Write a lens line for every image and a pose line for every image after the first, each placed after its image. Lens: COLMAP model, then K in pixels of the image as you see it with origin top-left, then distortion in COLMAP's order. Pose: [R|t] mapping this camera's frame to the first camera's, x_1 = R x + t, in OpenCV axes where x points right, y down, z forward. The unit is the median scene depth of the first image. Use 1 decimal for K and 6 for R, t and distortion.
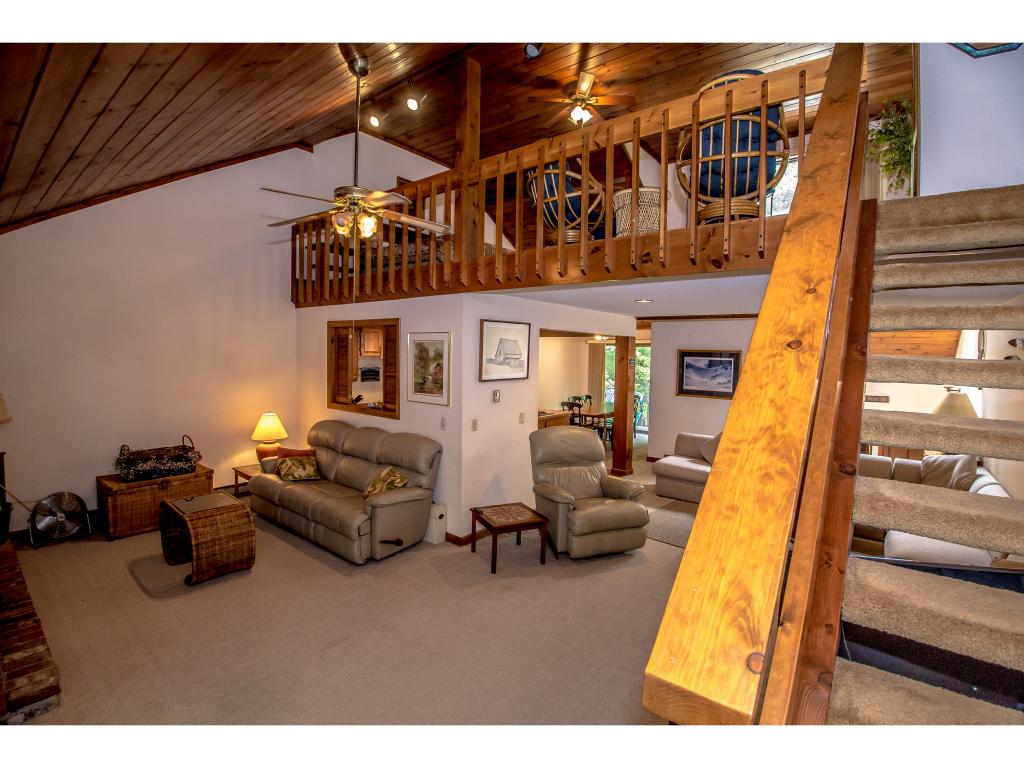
lens RADIAL K [[492.3, 0, 513.0], [0, 492.3, 371.4], [0, 0, 1]] dist [-0.031876, -0.000201]
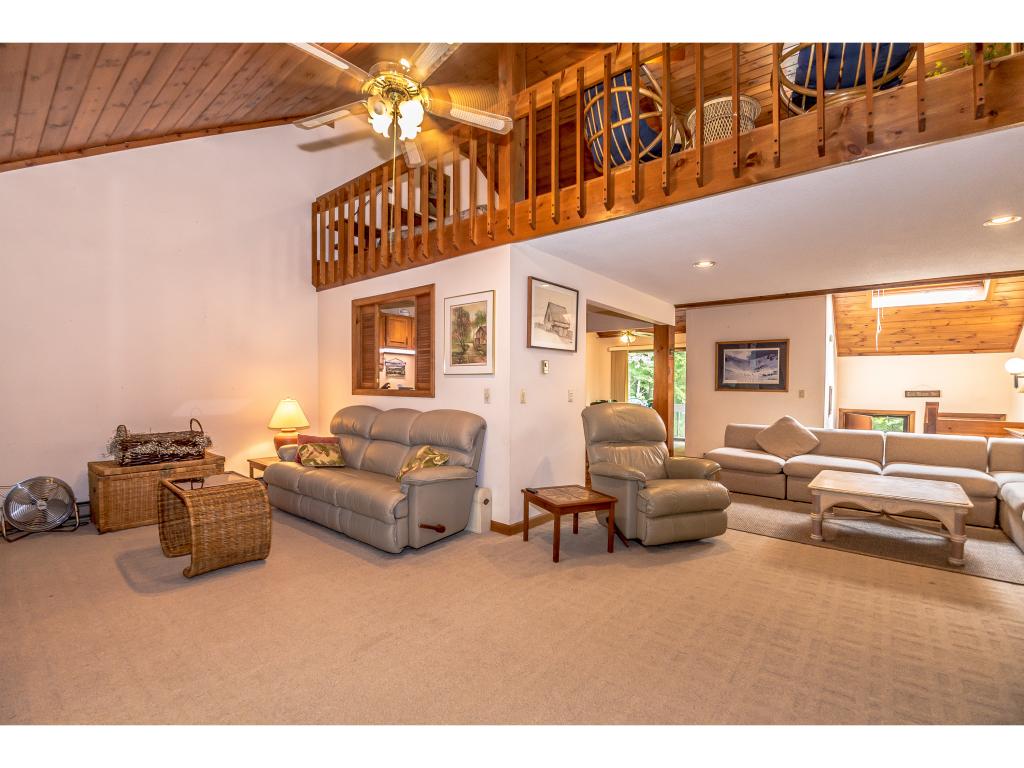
lens RADIAL K [[463.1, 0, 514.2], [0, 463.1, 393.7], [0, 0, 1]] dist [-0.013278, -0.003604]
pose [[0.999904, -0.011139, -0.008184, -0.086331], [0.010958, 0.999701, -0.021848, 0.120639], [0.008425, 0.021757, 0.999728, 0.174813]]
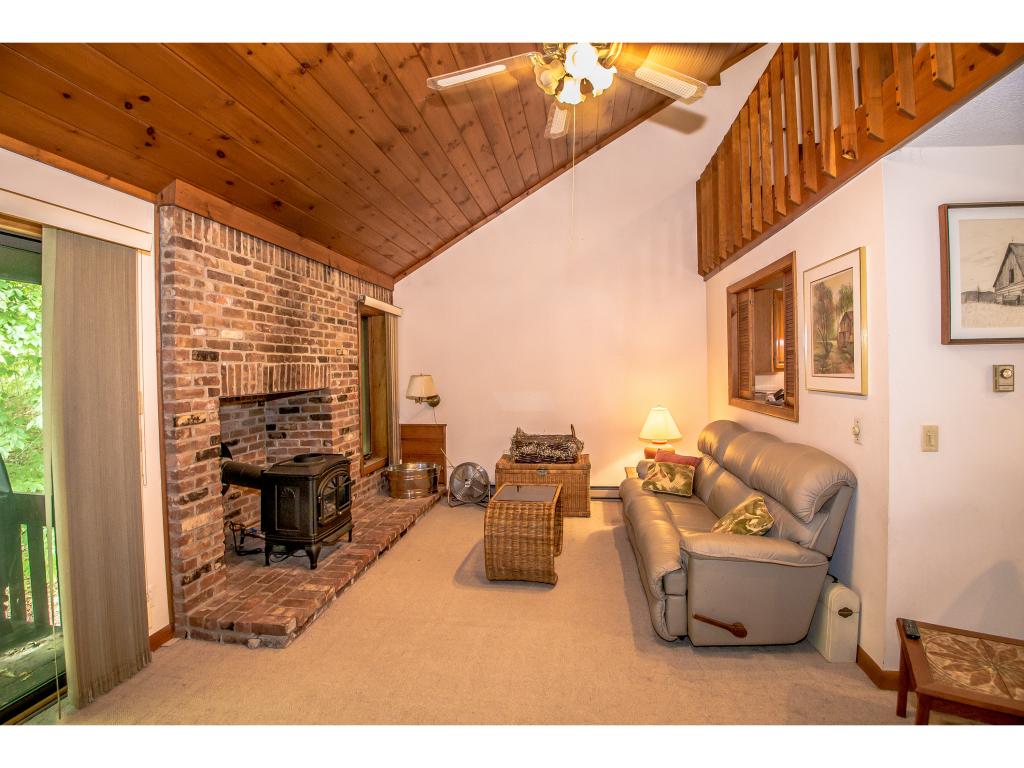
lens RADIAL K [[492.3, 0, 504.2], [0, 492.3, 373.5], [0, 0, 1]] dist [-0.031876, -0.000201]
pose [[0.501597, -0.018609, -0.864901, 0.108421], [-0.008186, 0.999622, -0.026256, 0.063267], [0.865063, 0.020250, 0.501255, 0.431196]]
